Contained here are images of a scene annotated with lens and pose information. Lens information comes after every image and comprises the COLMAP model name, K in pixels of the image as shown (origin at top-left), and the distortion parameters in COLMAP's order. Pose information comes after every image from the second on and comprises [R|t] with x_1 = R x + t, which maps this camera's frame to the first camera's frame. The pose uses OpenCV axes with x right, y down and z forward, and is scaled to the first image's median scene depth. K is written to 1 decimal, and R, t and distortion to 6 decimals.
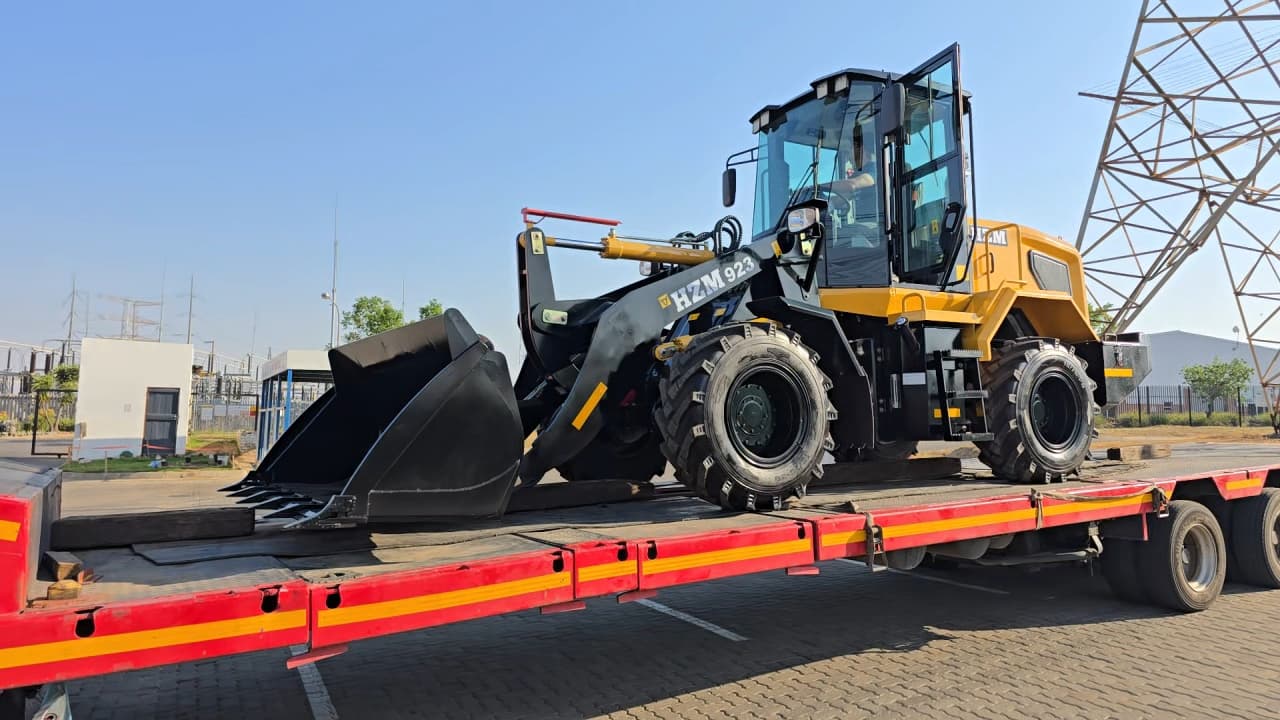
lens RADIAL K [[873.5, 0, 613.3], [0, 873.5, 388.0], [0, 0, 1]] dist [0.041111, -0.005293]
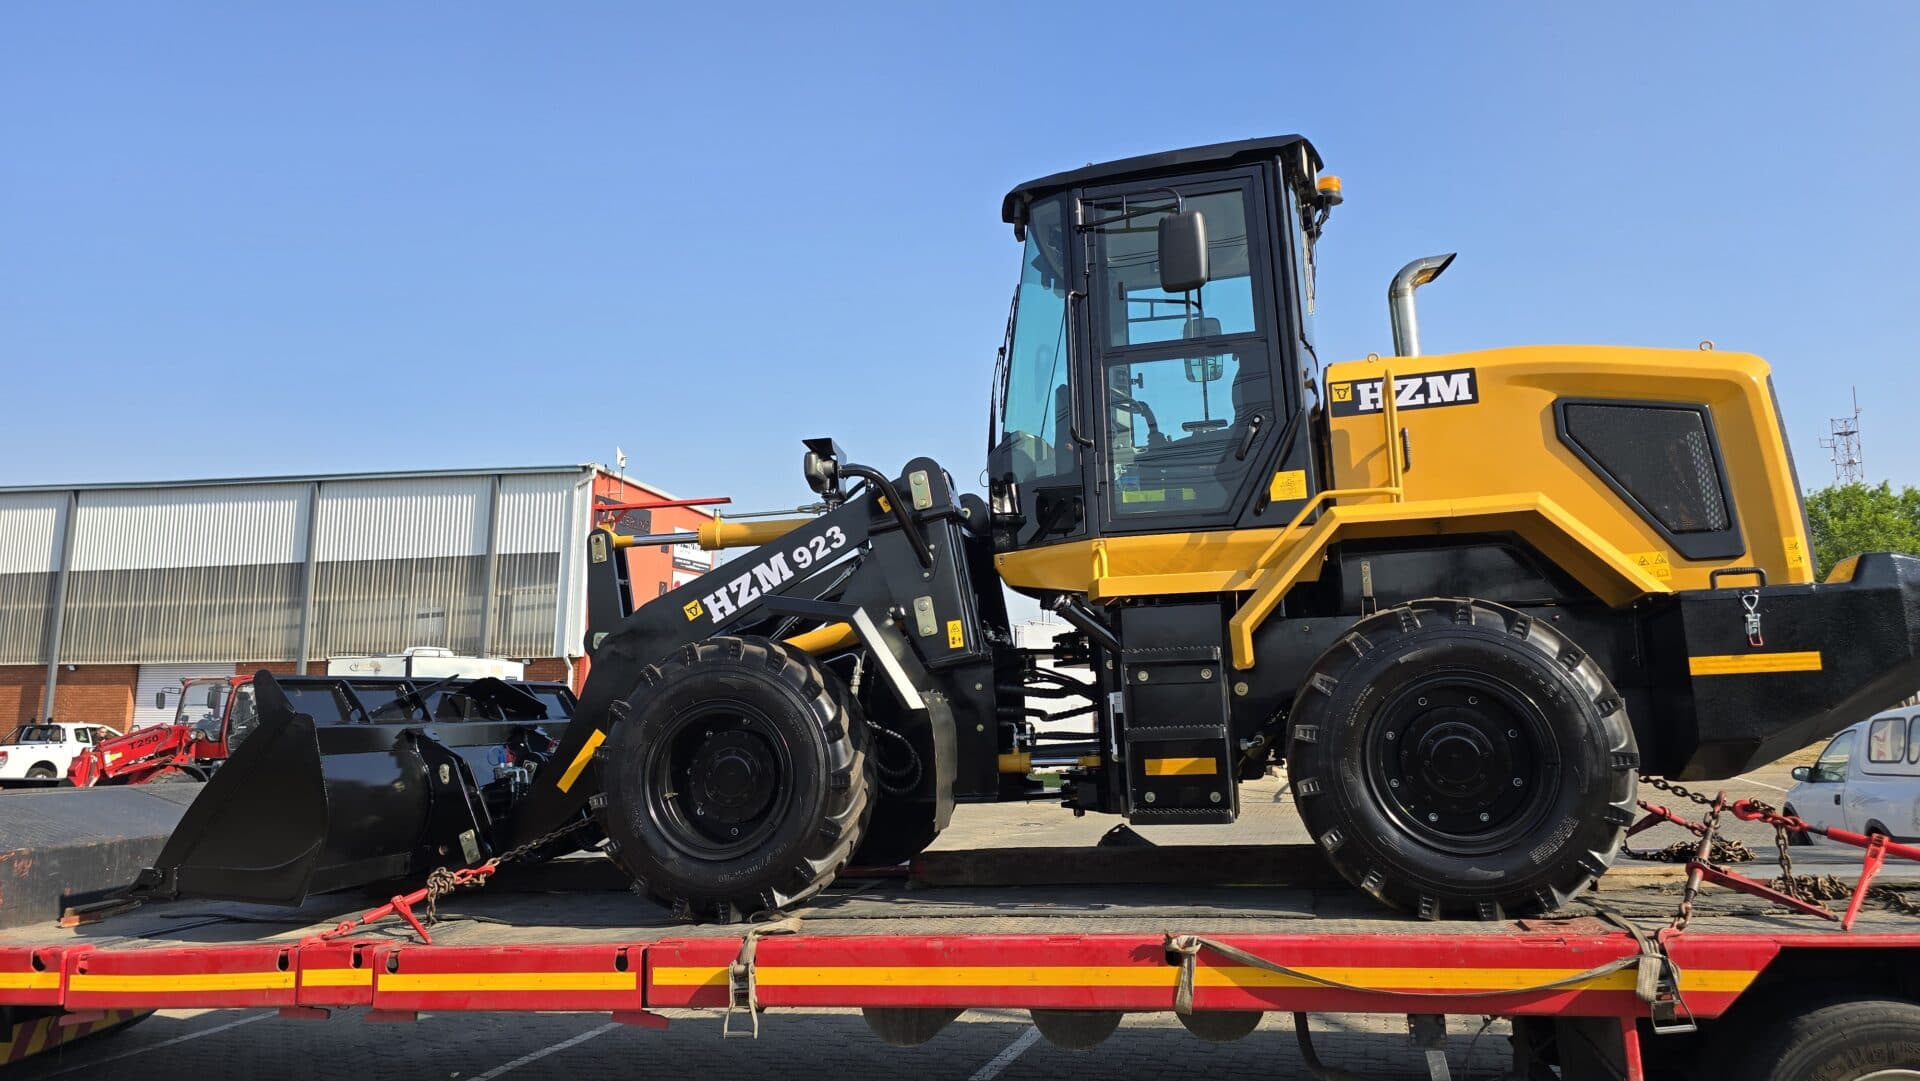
lens RADIAL K [[1310.3, 0, 919.9], [0, 1310.3, 582.5], [0, 0, 1]] dist [0.041111, -0.005293]
pose [[0.686066, -0.077549, -0.723395, 0.954995], [0.047977, 0.996961, -0.061374, -0.045566], [0.725956, 0.007400, 0.687702, 0.381800]]
